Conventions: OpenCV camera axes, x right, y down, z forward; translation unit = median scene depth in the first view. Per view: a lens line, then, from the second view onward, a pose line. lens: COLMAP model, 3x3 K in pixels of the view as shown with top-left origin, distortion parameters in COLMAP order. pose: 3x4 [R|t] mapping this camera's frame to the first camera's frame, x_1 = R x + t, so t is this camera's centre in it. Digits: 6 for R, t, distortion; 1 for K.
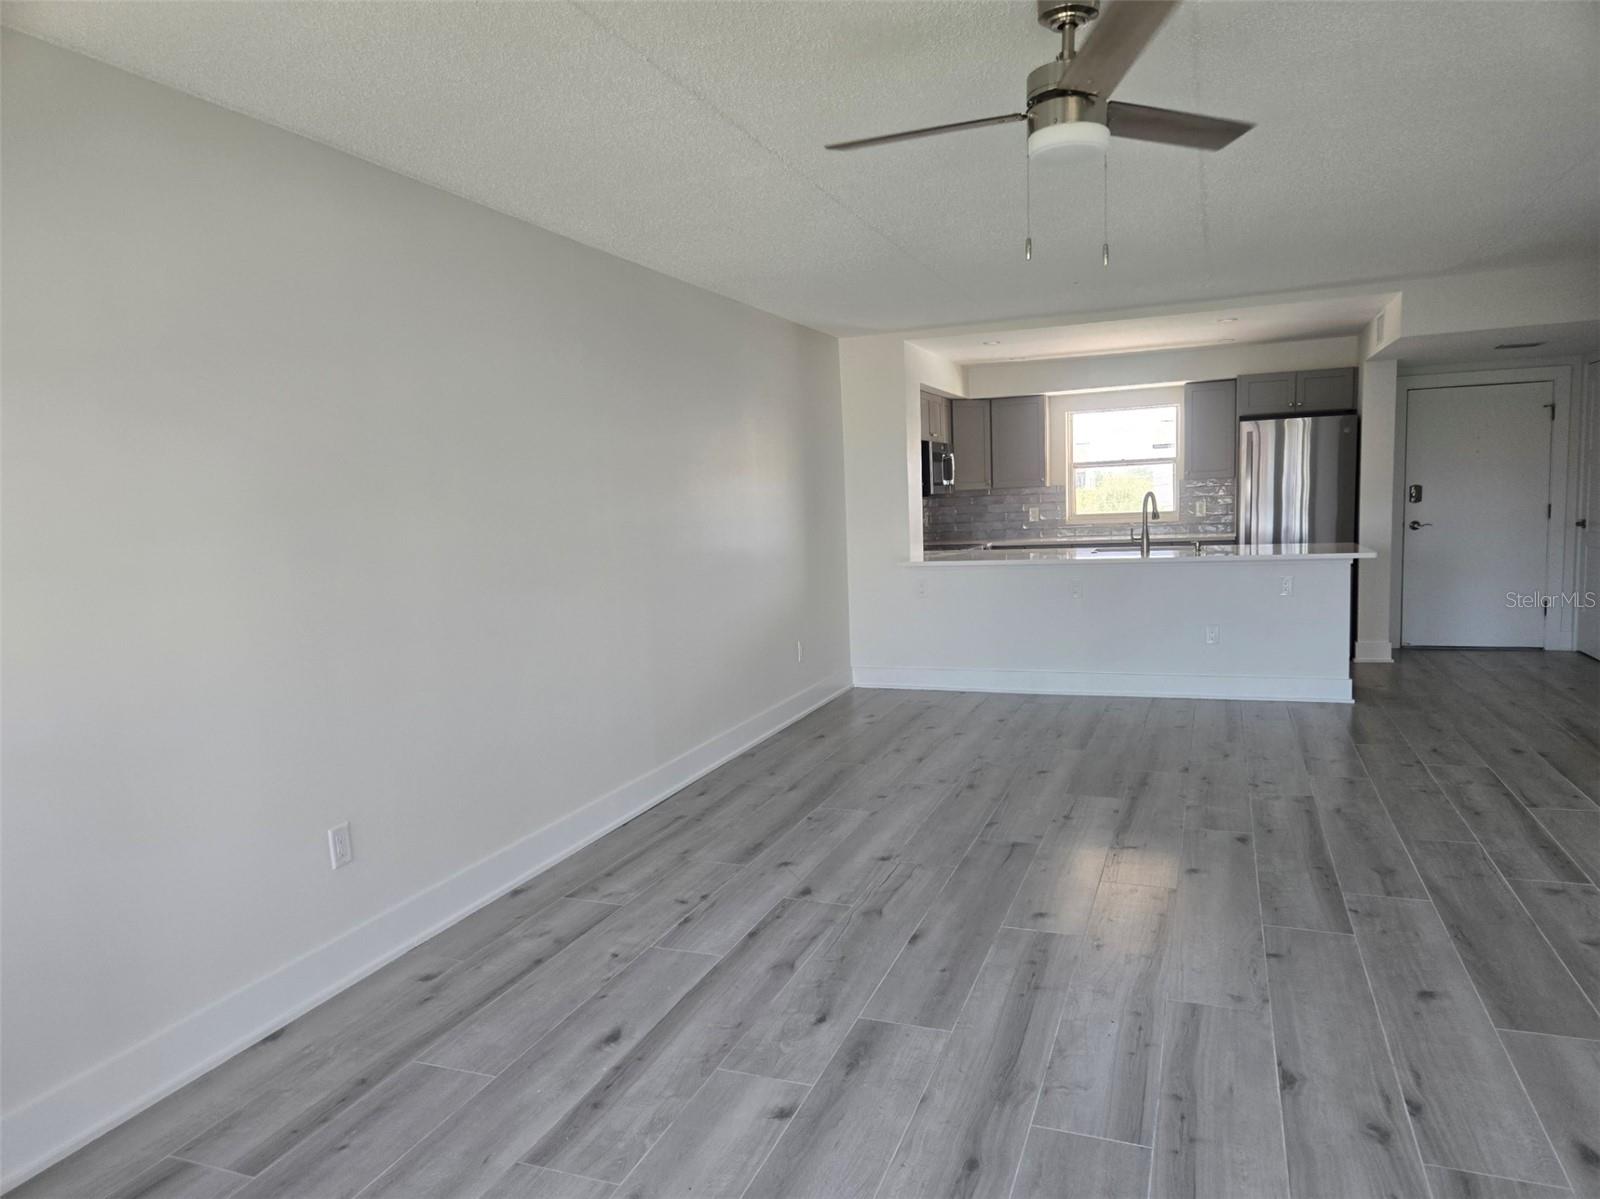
lens RADIAL K [[1072.5, 0, 795.7], [0, 1072.5, 622.1], [0, 0, 1]] dist [0.069230, -0.051443]
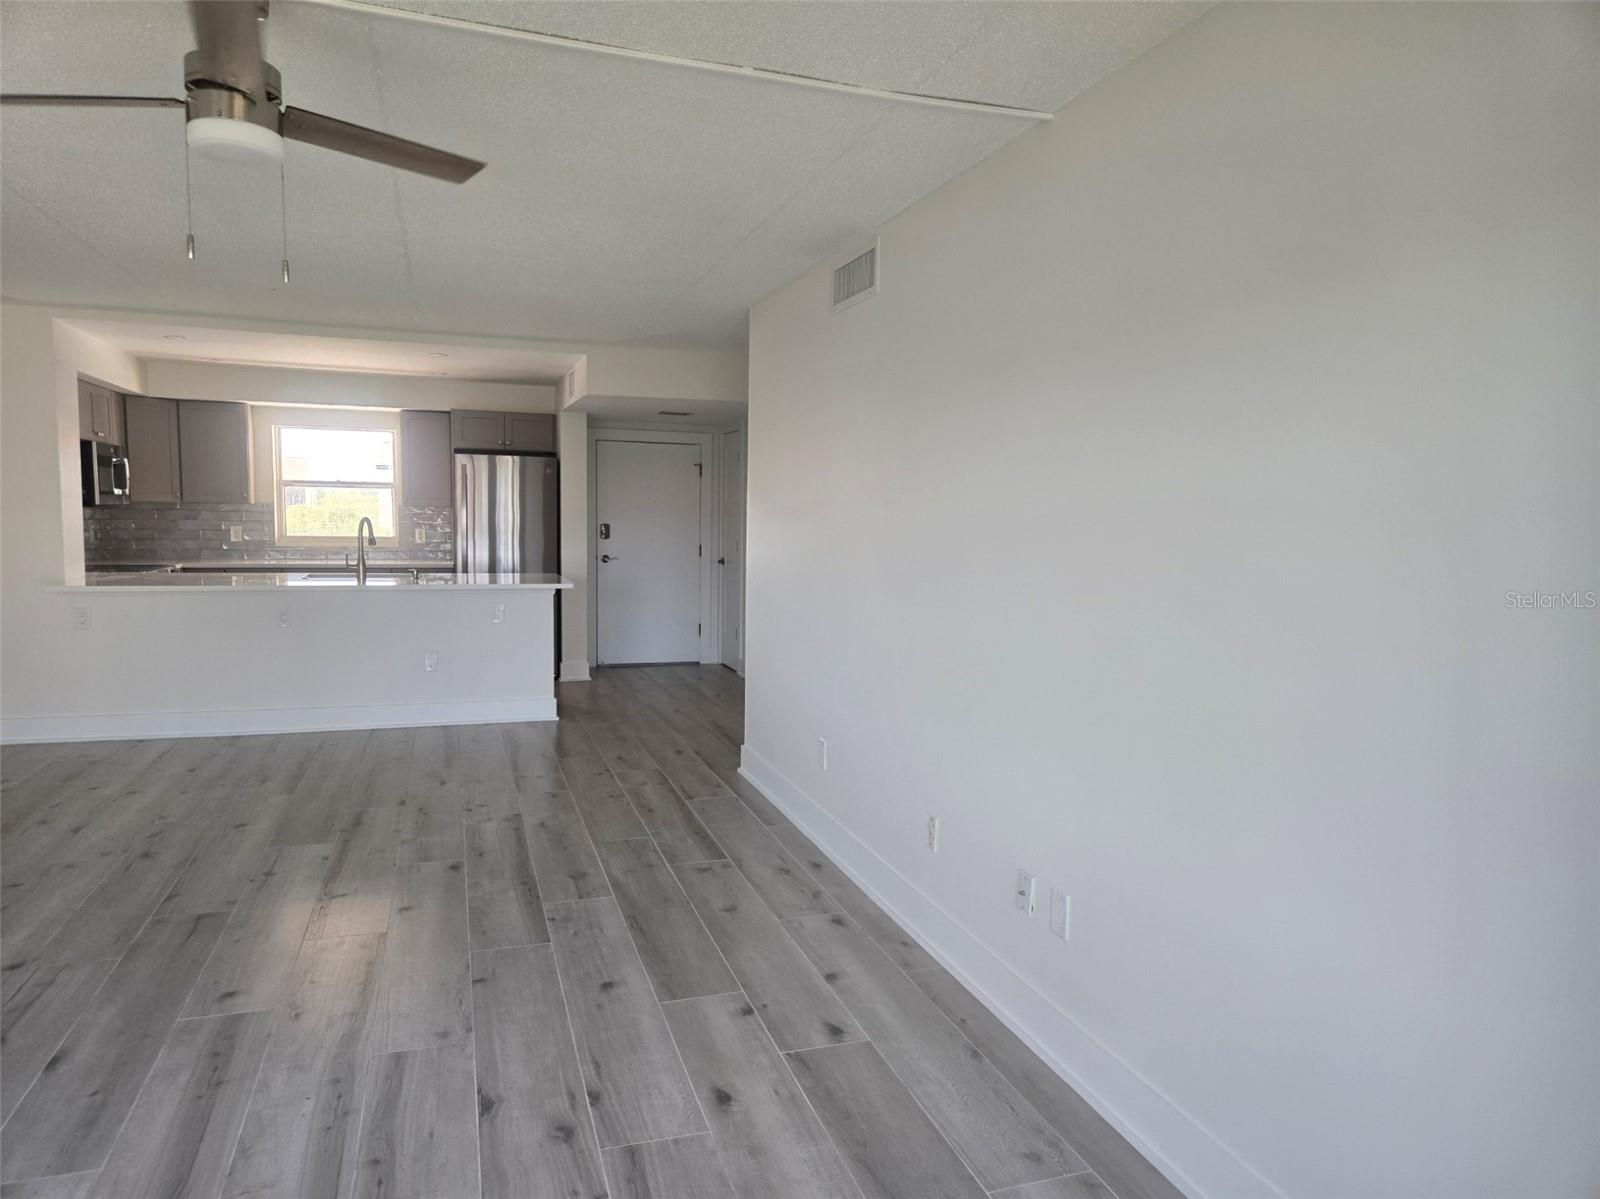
lens RADIAL K [[1072.5, 0, 795.7], [0, 1072.5, 609.0], [0, 0, 1]] dist [0.069230, -0.051443]
pose [[0.774828, -0.003927, 0.632160, 0.016513], [0.024121, 0.999436, -0.023355, -0.008886], [-0.631711, 0.033344, 0.774486, 0.004609]]
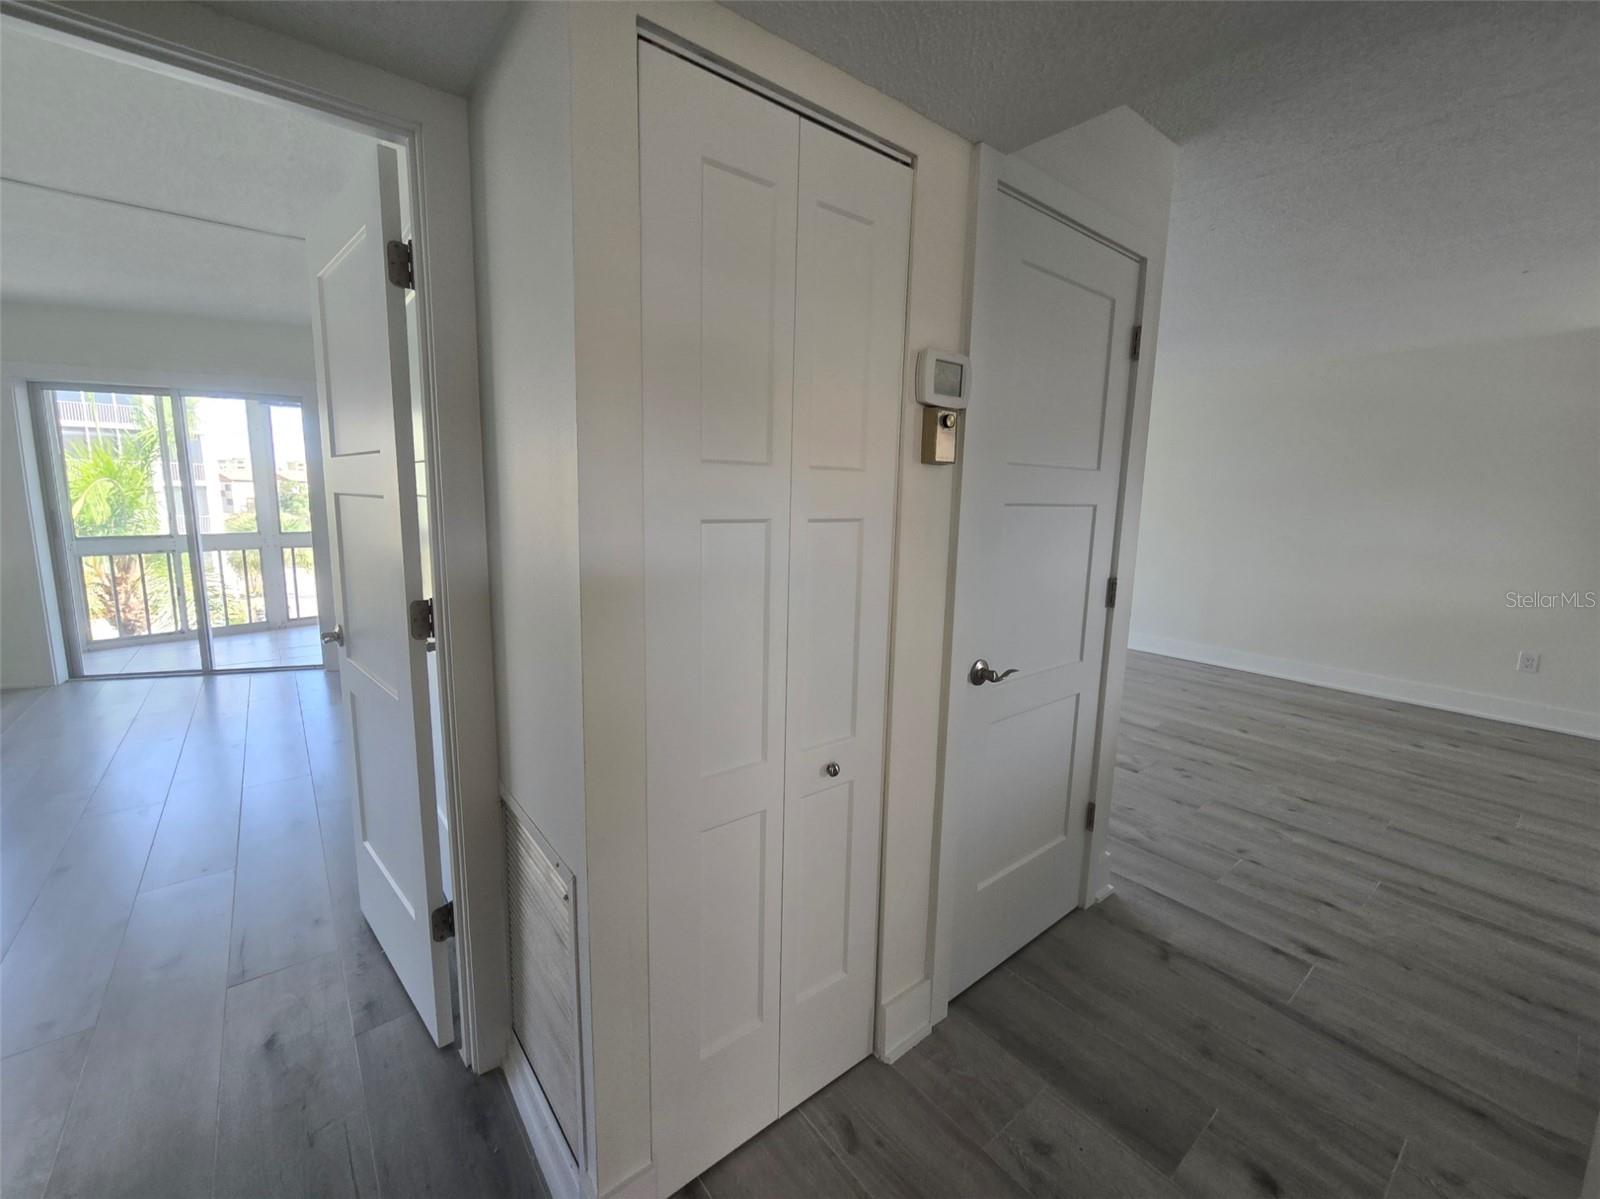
lens RADIAL K [[660.6, 0, 813.8], [0, 660.6, 602.3], [0, 0, 1]] dist [-0.005821, 0.003225]
pose [[-0.494423, 0.167161, -0.852996, 1.207761], [-0.112139, 0.960866, 0.253299, -0.153787], [0.861957, 0.220891, -0.456329, 0.977225]]
